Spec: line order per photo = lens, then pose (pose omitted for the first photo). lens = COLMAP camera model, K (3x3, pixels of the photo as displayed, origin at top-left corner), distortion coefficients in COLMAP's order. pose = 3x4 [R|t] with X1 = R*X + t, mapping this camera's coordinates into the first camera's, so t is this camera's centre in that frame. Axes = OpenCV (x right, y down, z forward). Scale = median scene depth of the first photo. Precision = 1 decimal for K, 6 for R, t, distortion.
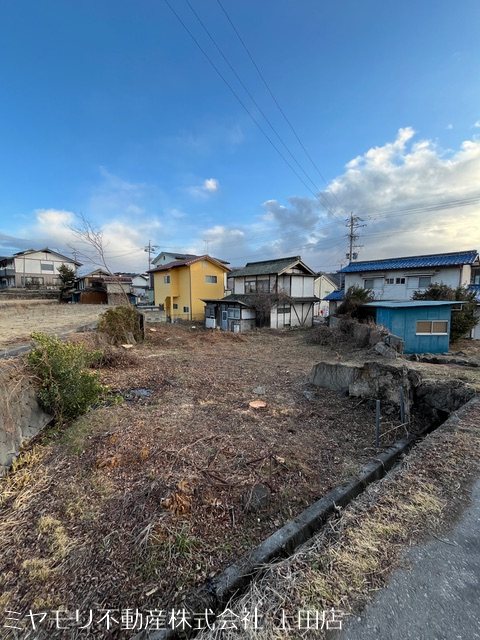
lens RADIAL K [[258.1, 0, 241.2], [0, 258.1, 320.6], [0, 0, 1]] dist [-0.002132, 0.000074]
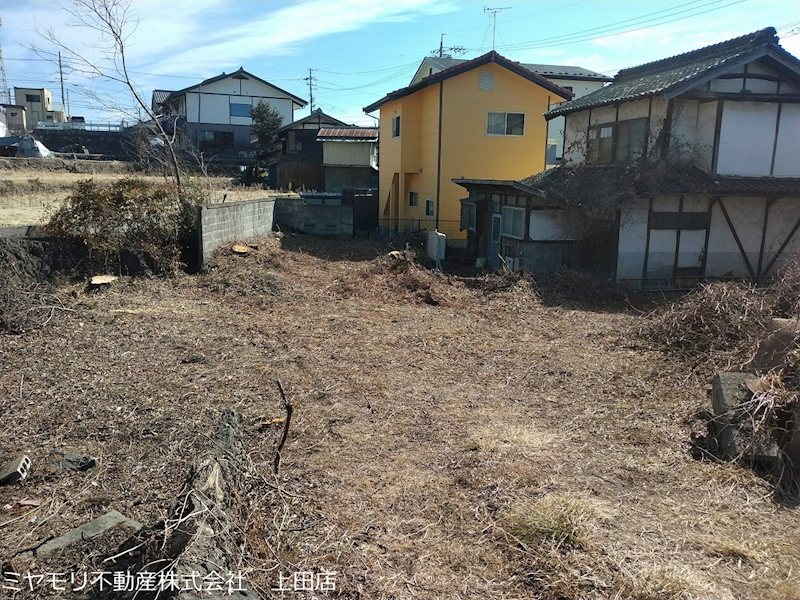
lens RADIAL K [[639.0, 0, 400.2], [0, 639.0, 292.7], [0, 0, 1]] dist [0.015986, -0.035591]
pose [[0.880015, 0.105723, -0.463029, 0.217029], [-0.071662, 0.993306, 0.090601, -0.000291], [0.469508, -0.046549, 0.881701, 0.184598]]
